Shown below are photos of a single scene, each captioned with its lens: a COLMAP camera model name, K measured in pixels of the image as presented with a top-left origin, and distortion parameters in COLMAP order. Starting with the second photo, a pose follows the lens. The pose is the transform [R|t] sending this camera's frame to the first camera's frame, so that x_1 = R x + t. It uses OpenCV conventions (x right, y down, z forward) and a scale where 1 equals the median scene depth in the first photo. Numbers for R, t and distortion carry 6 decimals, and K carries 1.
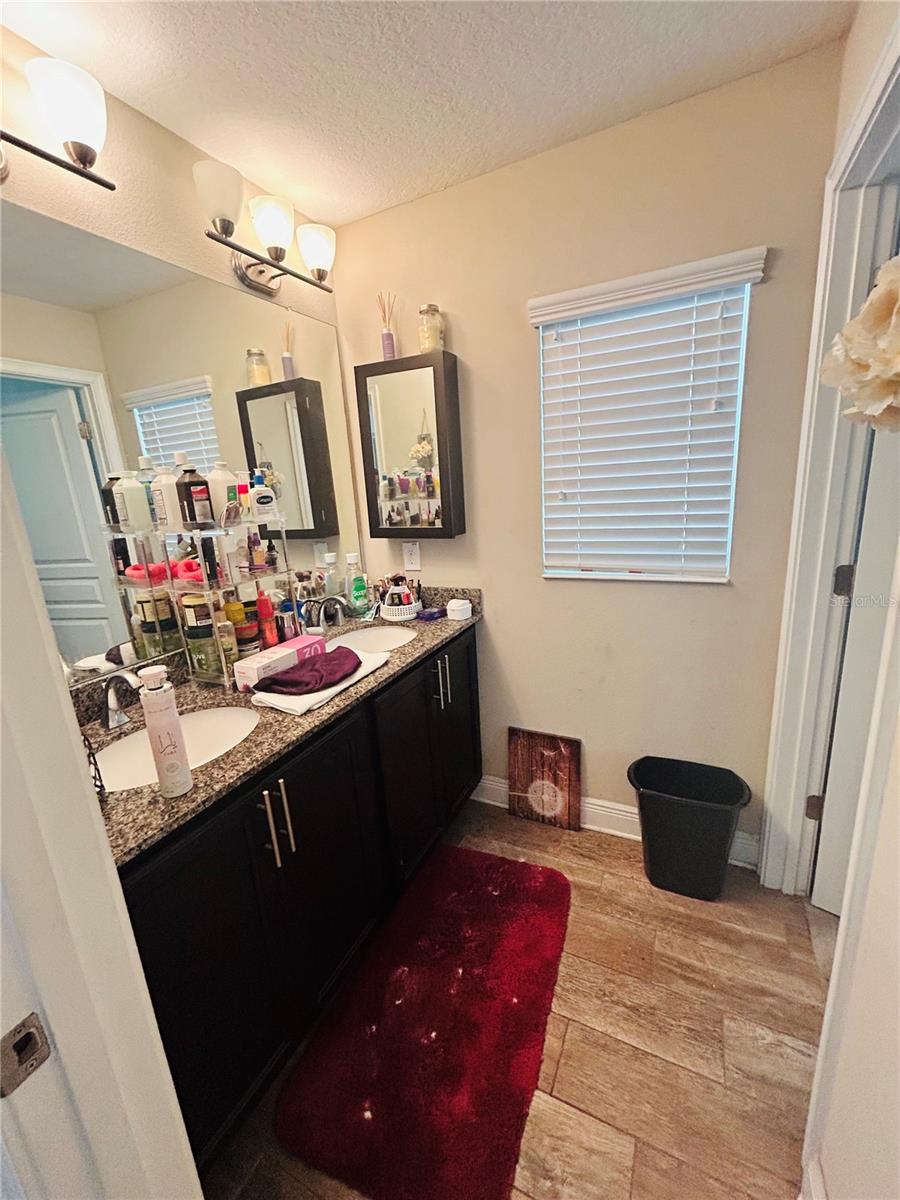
lens RADIAL K [[487.1, 0, 450.7], [0, 487.1, 602.8], [0, 0, 1]] dist [-0.001445, -0.000166]
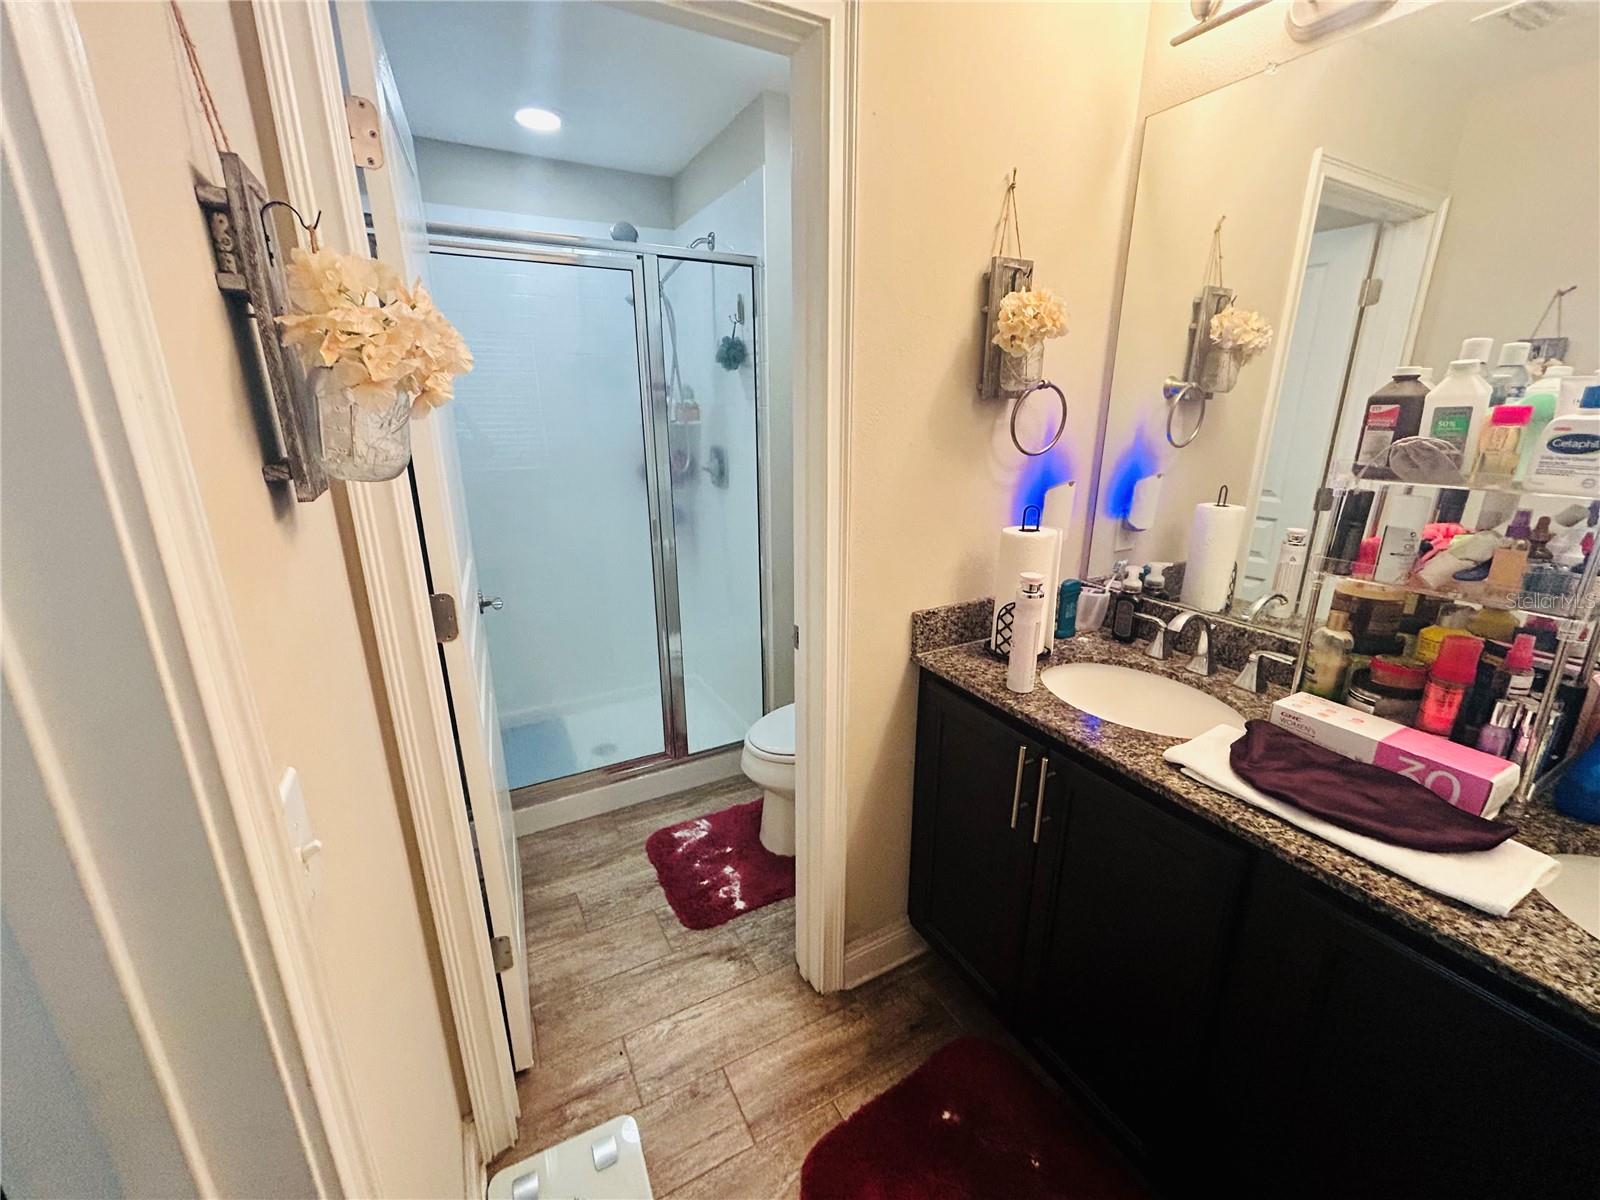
lens RADIAL K [[649.4, 0, 799.9], [0, 649.4, 601.0], [0, 0, 1]] dist [-0.001445, -0.000166]
pose [[-0.578476, 0.295660, -0.760231, 0.539079], [-0.158445, 0.873519, 0.460282, -0.263923], [0.800163, 0.386717, -0.458464, 0.826029]]
